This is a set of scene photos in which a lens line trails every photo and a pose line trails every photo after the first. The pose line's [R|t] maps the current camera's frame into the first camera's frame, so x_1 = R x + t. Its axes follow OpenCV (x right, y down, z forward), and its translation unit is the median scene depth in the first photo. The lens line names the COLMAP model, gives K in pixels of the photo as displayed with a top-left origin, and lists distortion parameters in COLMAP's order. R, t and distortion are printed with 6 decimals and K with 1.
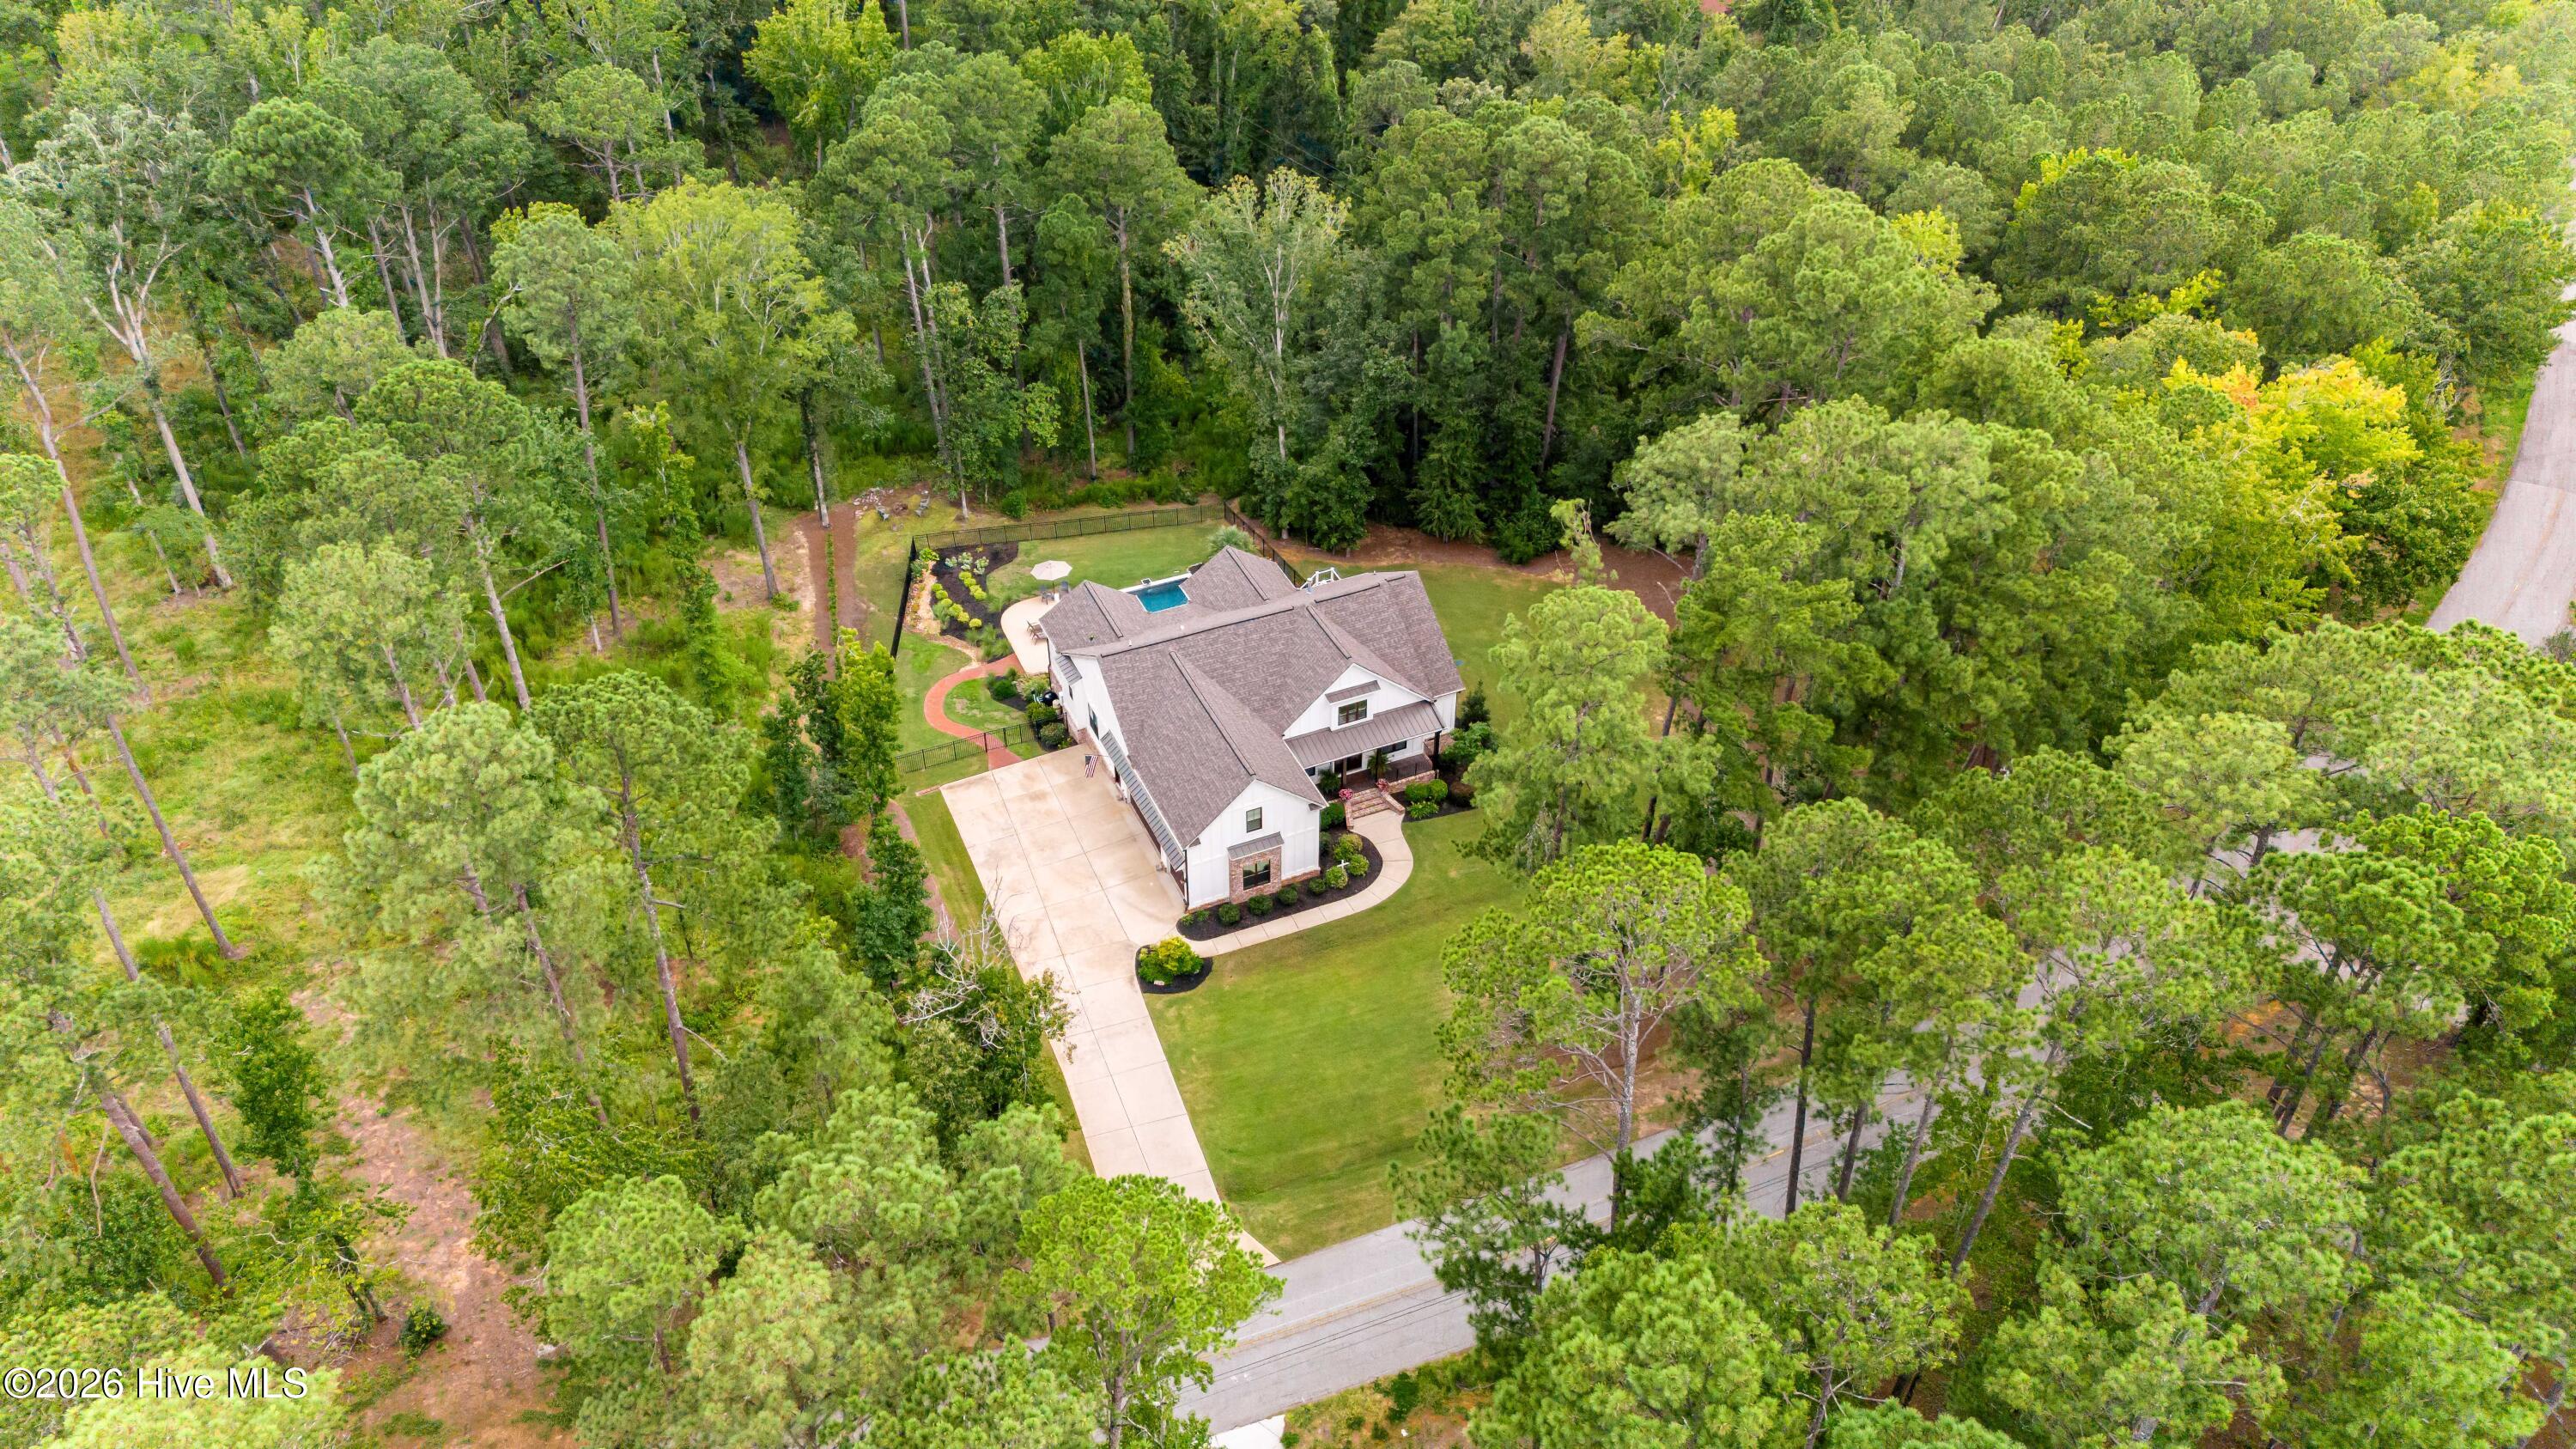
lens RADIAL K [[1868.0, 0, 1264.5], [0, 1868.0, 738.9], [0, 0, 1]] dist [0.123264, -0.007847]
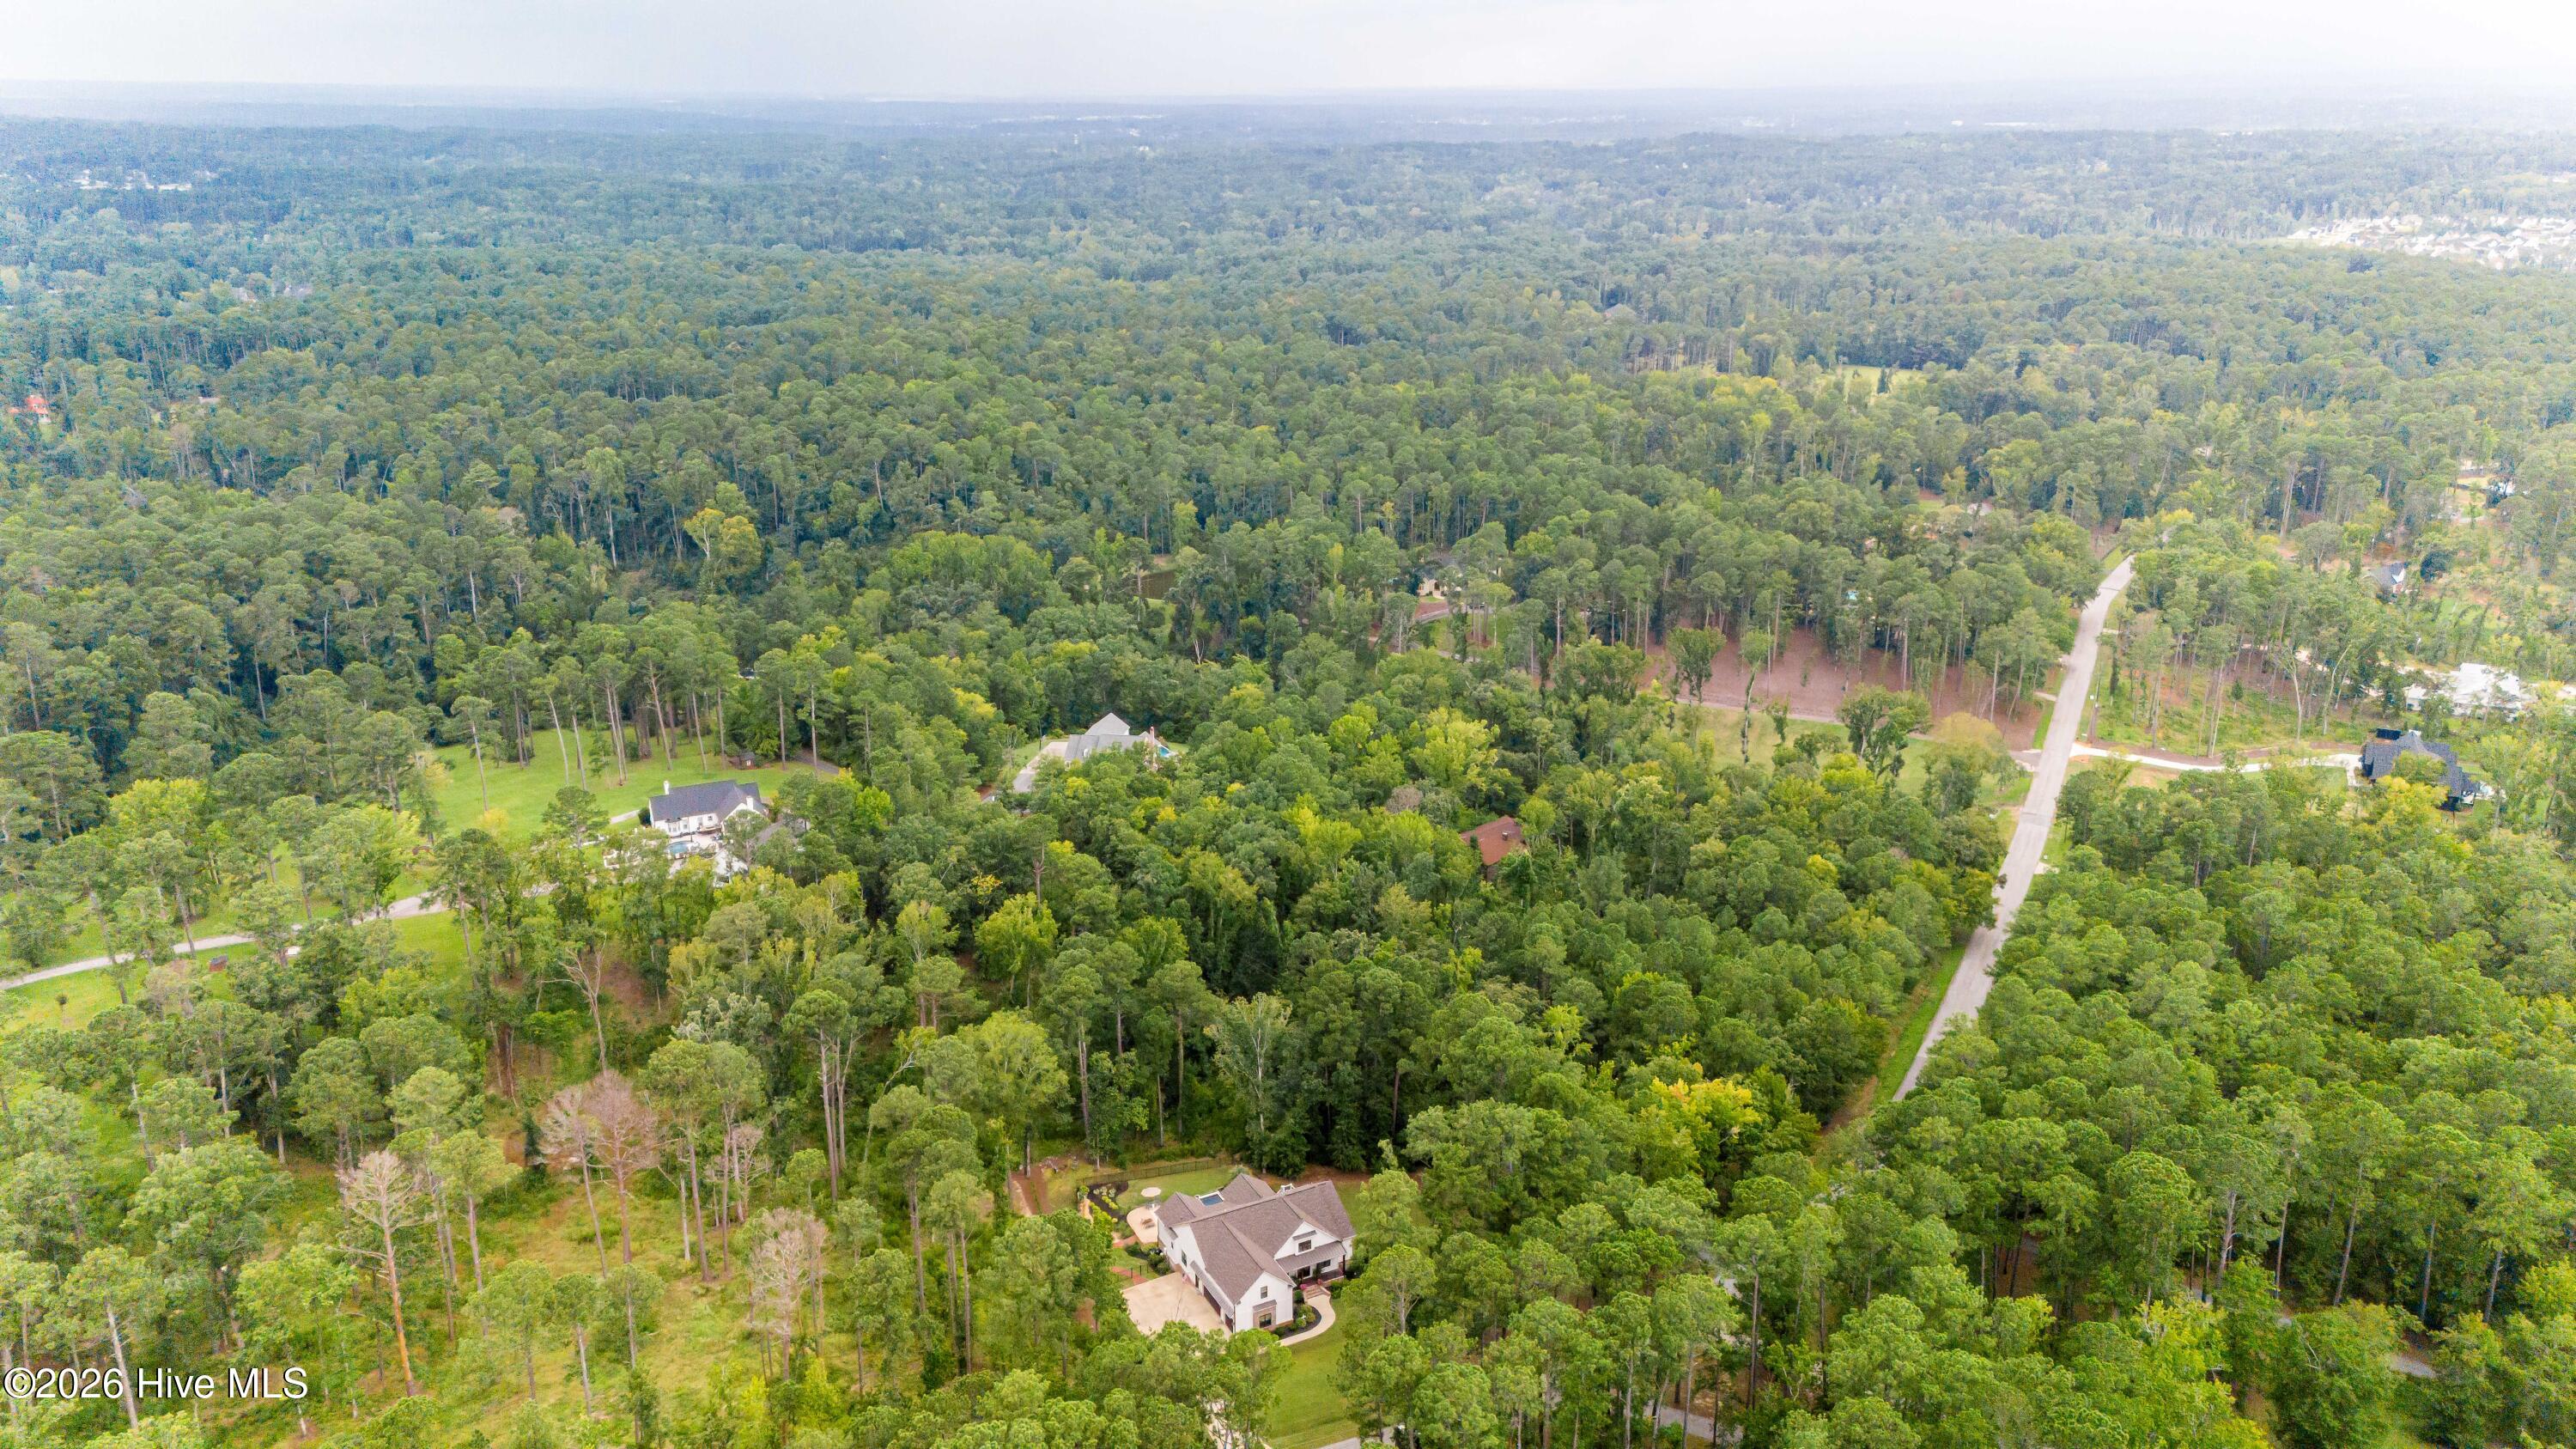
lens RADIAL K [[1868.0, 0, 1292.0], [0, 1868.0, 709.4], [0, 0, 1]] dist [0.123264, -0.007847]
pose [[0.998079, -0.021448, 0.058118, -0.071558], [0.041268, 0.929874, -0.365556, 0.179289], [-0.046202, 0.367252, 0.928973, -1.108371]]
